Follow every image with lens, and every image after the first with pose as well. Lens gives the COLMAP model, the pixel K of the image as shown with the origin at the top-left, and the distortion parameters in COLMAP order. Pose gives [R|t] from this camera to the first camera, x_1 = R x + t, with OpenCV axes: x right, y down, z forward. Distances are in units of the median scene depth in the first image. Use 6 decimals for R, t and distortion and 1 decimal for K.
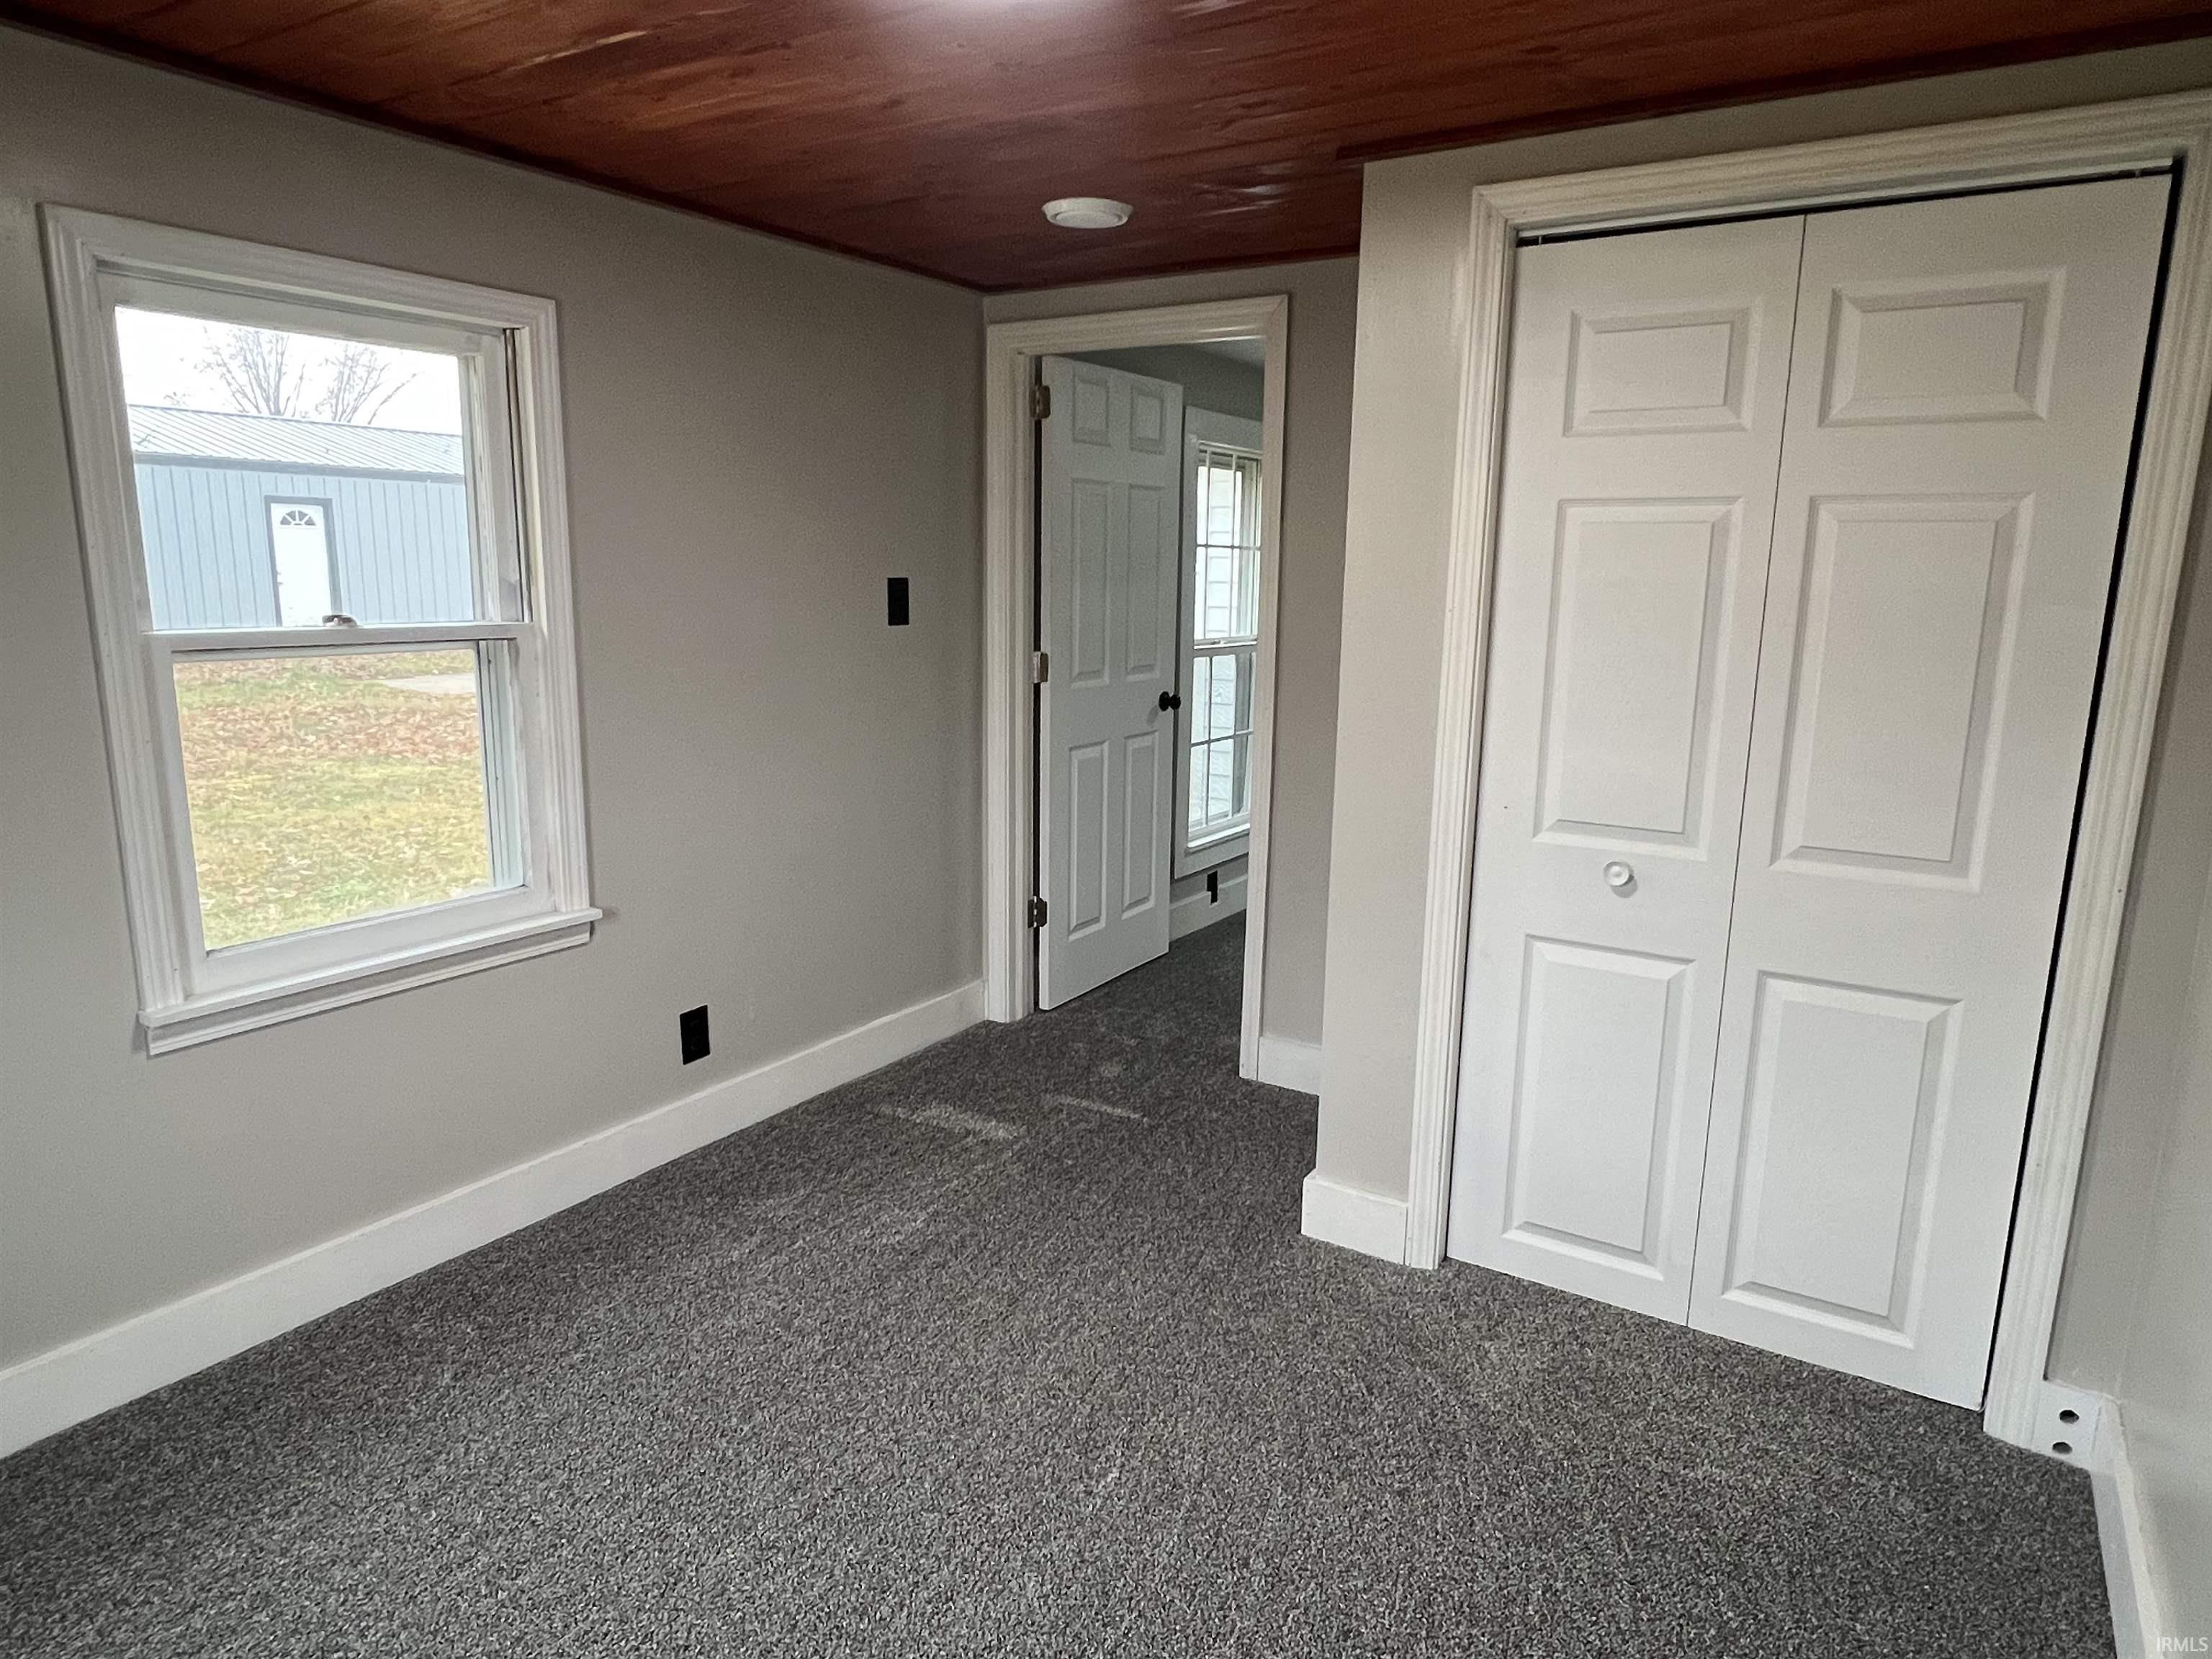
lens RADIAL K [[1348.0, 0, 1104.7], [0, 1348.0, 831.8], [0, 0, 1]] dist [0.001160, 0.000213]
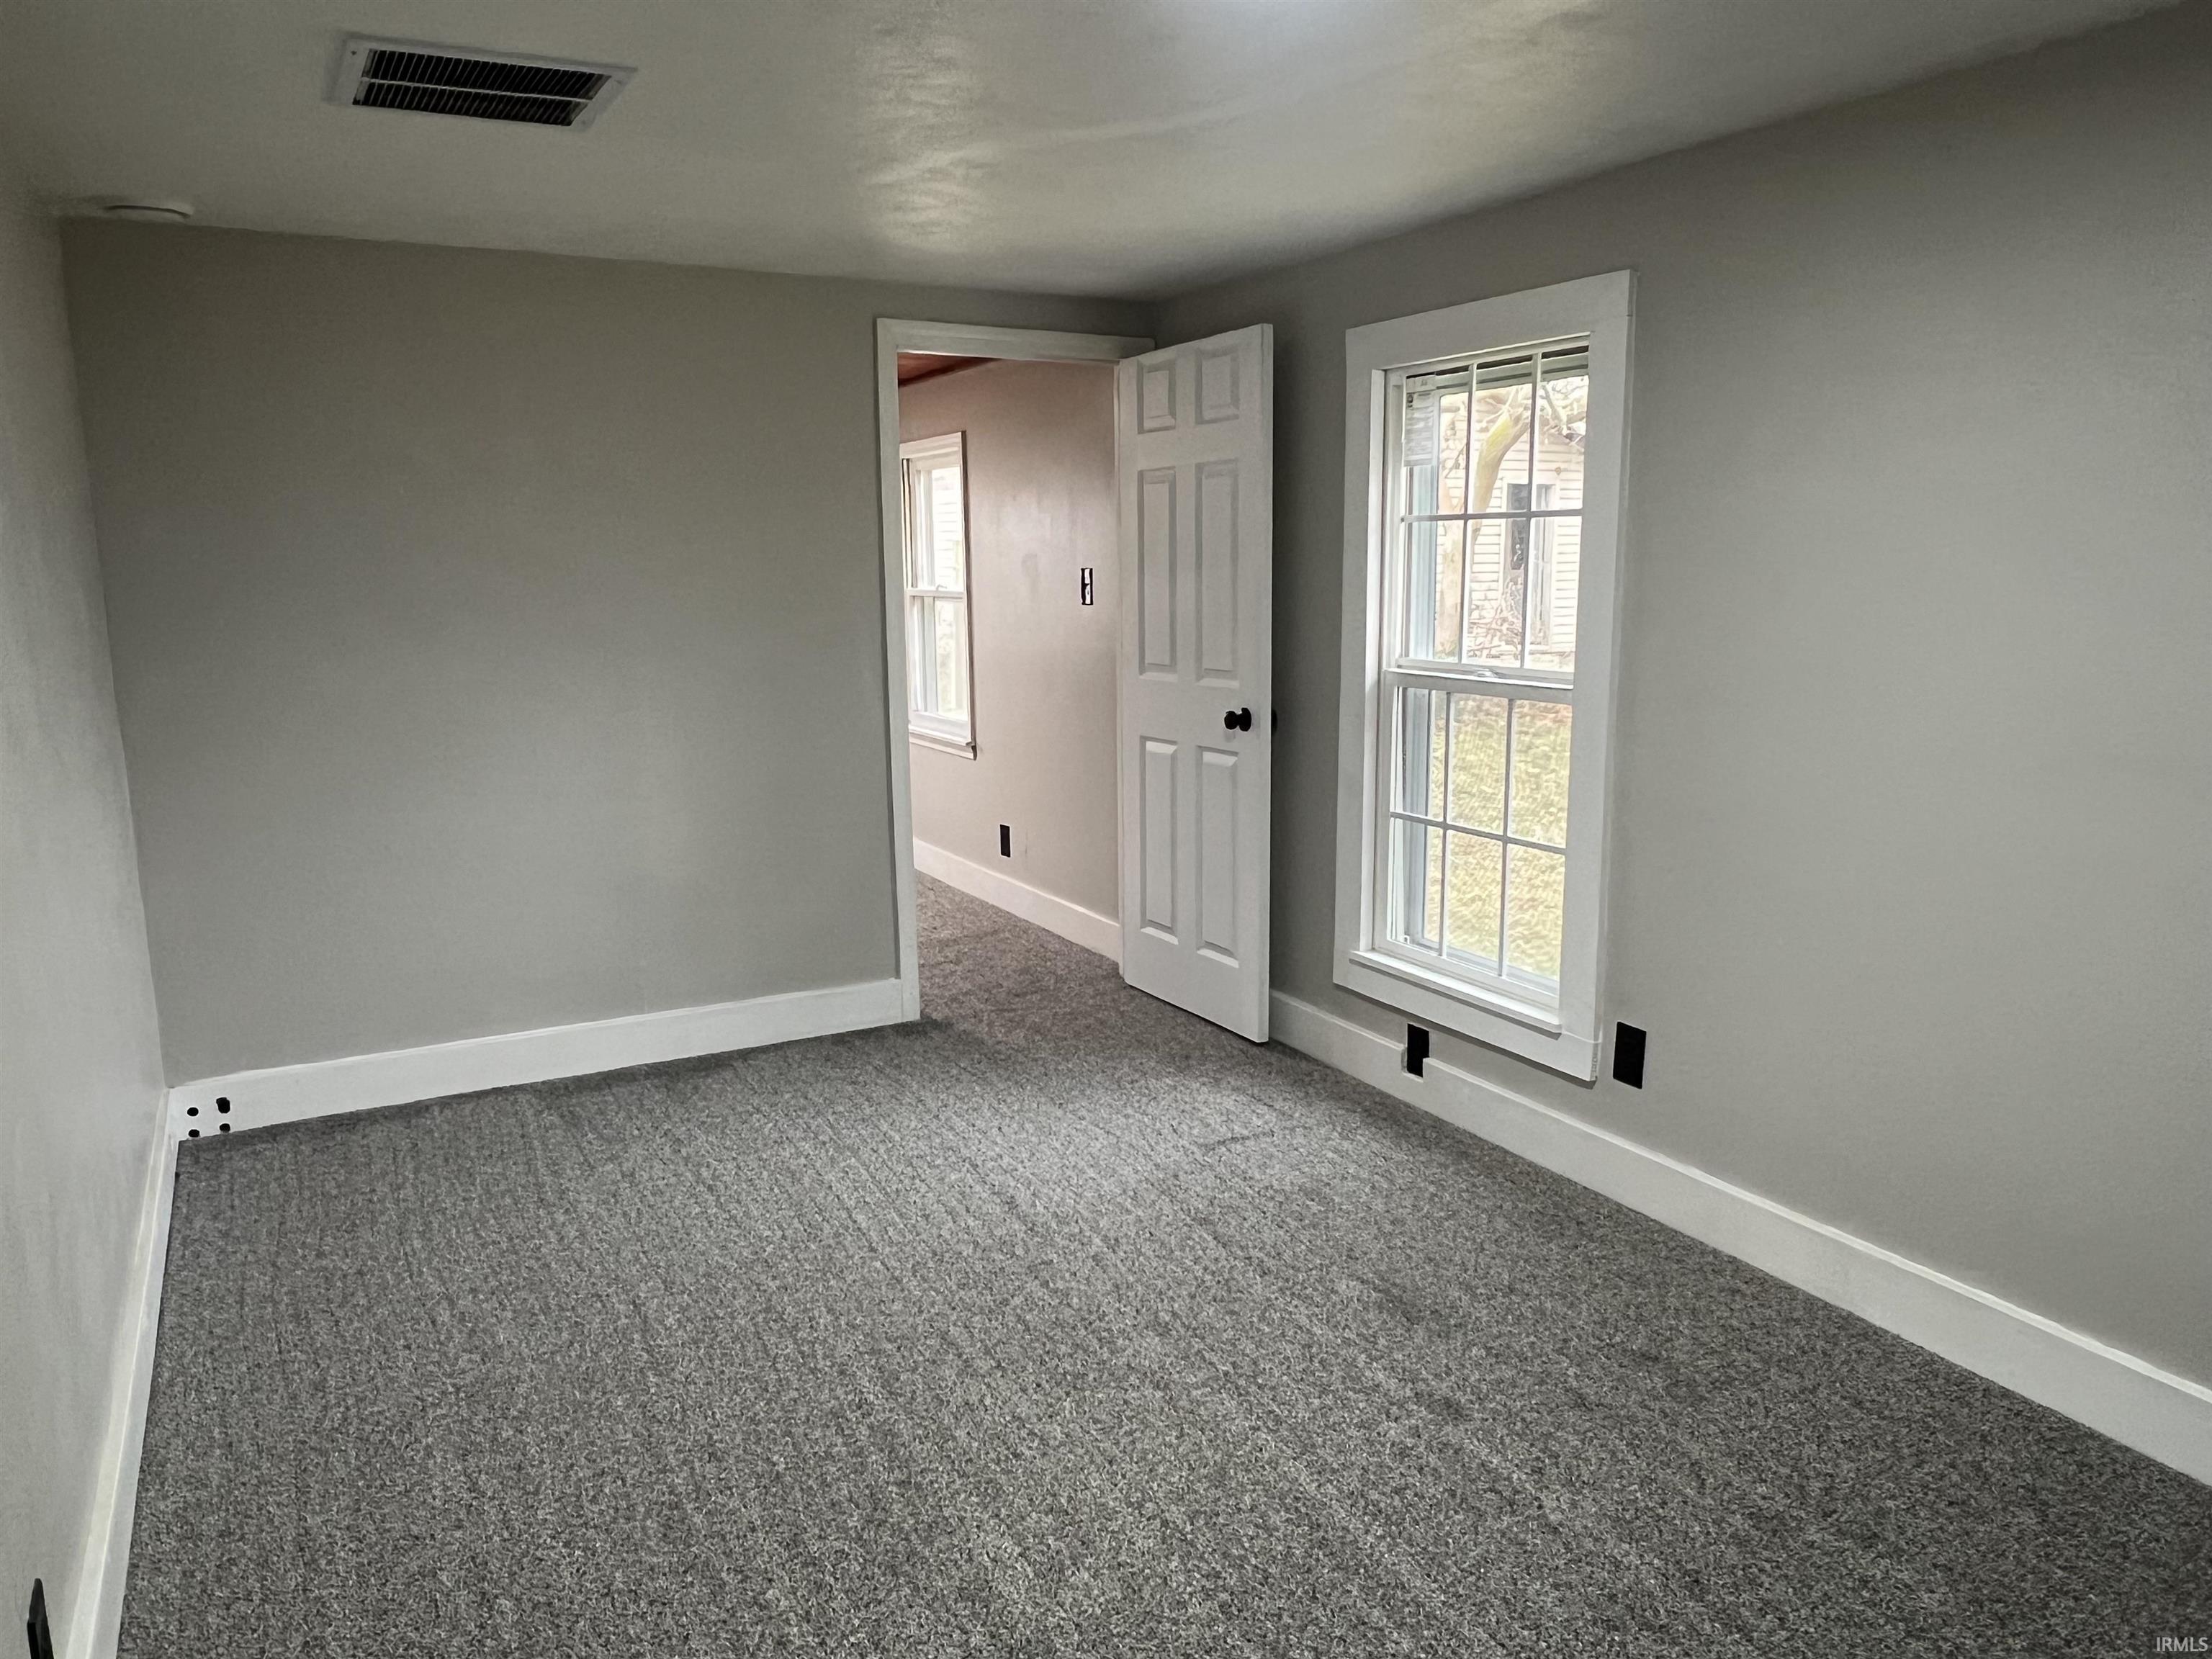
lens RADIAL K [[1526.6, 0, 1103.5], [0, 1526.6, 839.8], [0, 0, 1]] dist [0.004423, 0.000299]
pose [[-0.477092, 0.145391, -0.866744, 0.843508], [-0.171198, 0.951954, 0.253918, -0.233861], [0.862018, 0.269527, -0.429279, 1.272403]]
